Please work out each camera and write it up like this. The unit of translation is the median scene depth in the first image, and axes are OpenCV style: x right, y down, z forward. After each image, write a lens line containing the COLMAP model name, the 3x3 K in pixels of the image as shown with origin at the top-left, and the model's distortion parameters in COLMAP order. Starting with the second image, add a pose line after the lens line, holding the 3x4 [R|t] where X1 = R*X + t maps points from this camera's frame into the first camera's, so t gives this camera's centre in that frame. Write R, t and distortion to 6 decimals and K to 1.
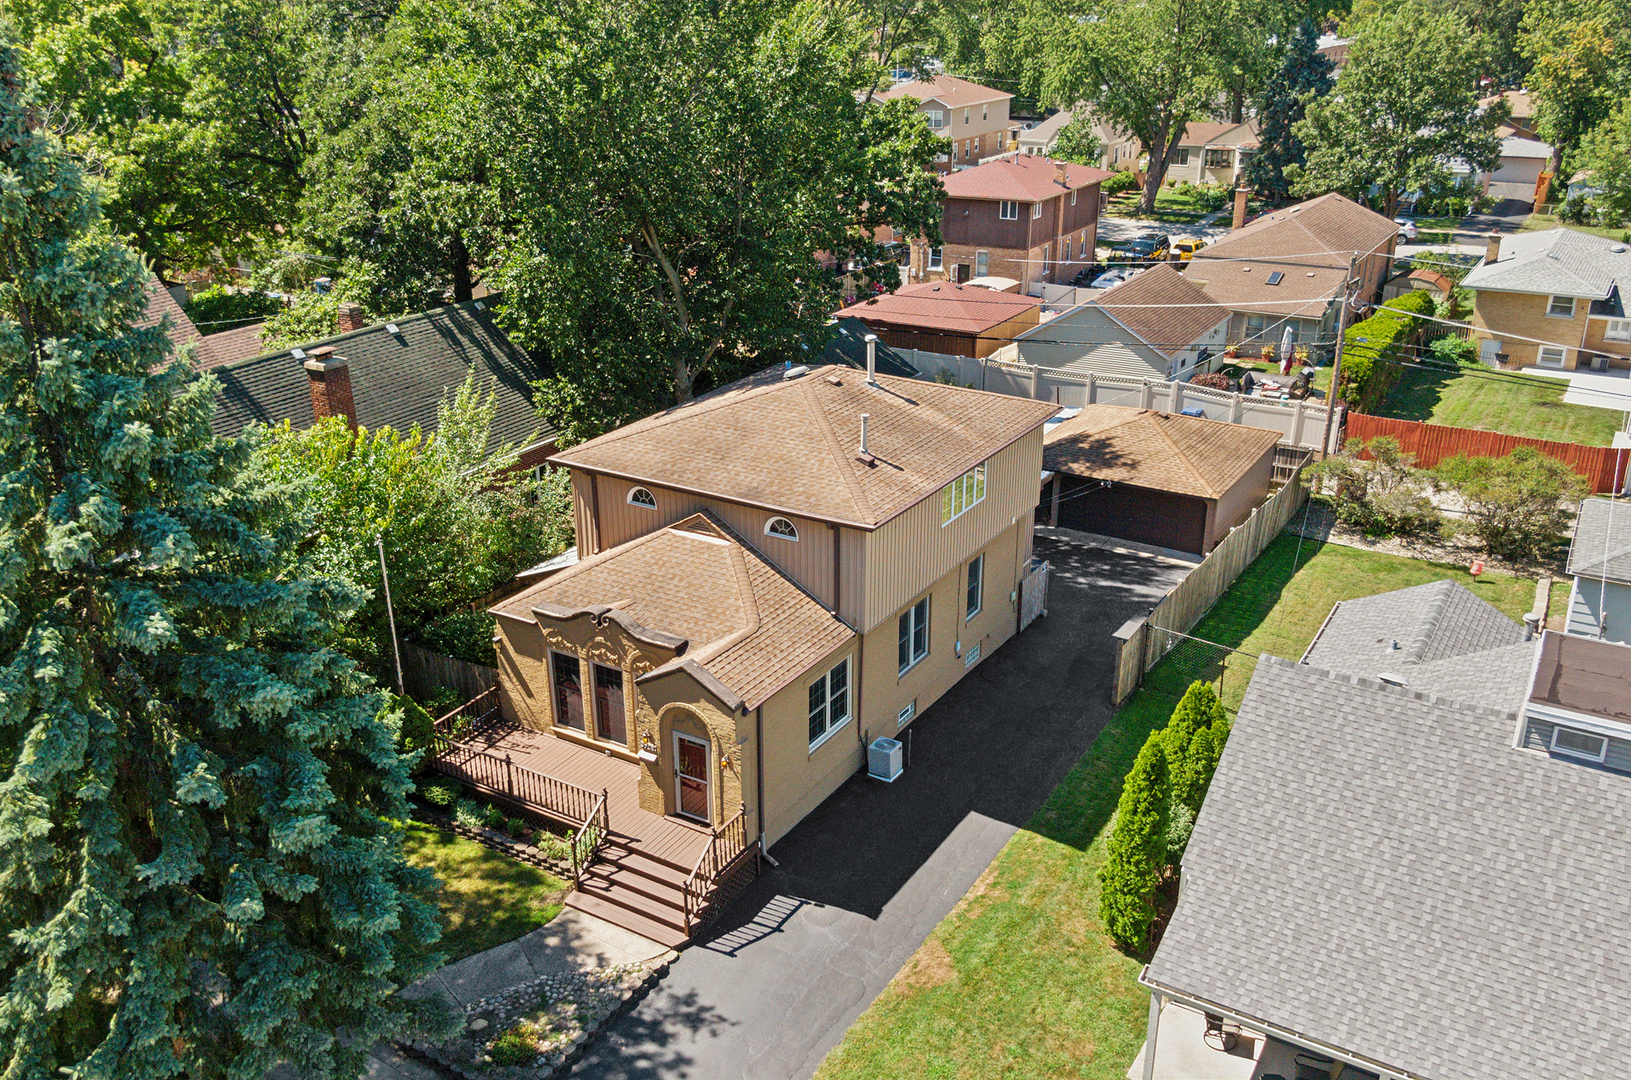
lens RADIAL K [[1387.1, 0, 815.5], [0, 1387.1, 540.0], [0, 0, 1]] dist [0.010980, -0.001735]
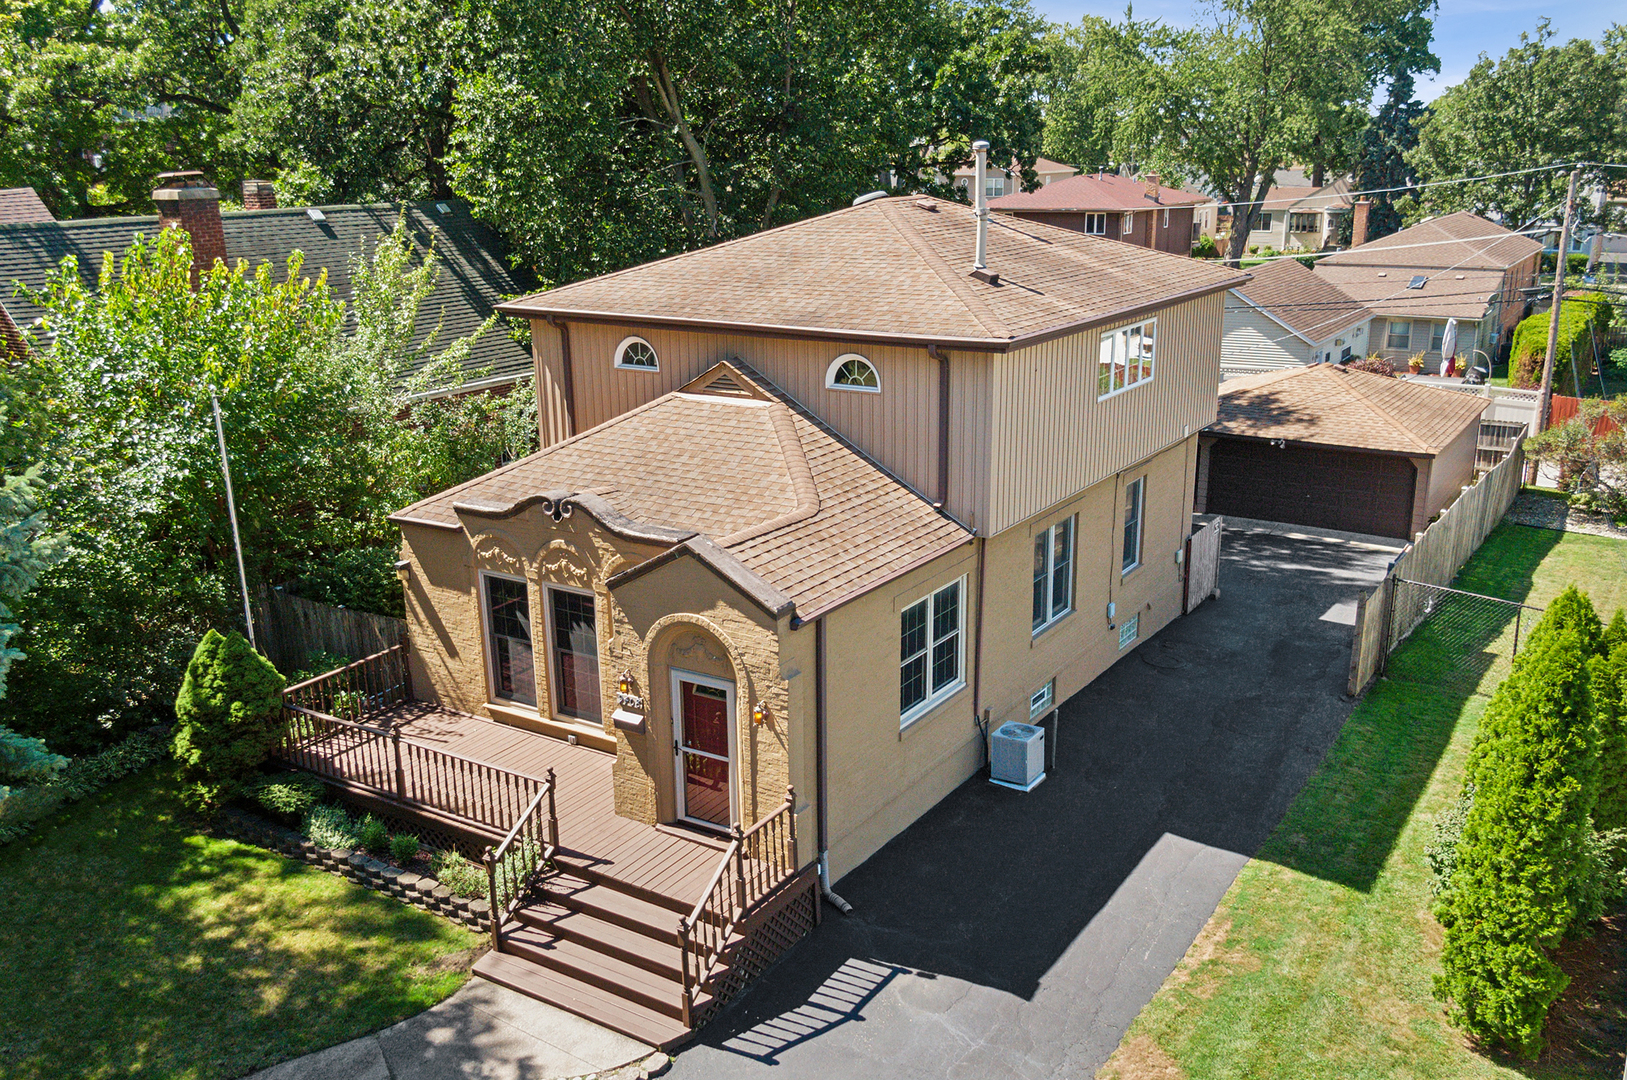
lens RADIAL K [[1395.6, 0, 853.4], [0, 1395.6, 542.9], [0, 0, 1]] dist [0.000485, -0.003257]
pose [[0.999994, 0.000089, -0.003594, -0.022788], [-0.000474, 0.994248, -0.107101, 0.138367], [0.003563, 0.107102, 0.994242, 0.388881]]
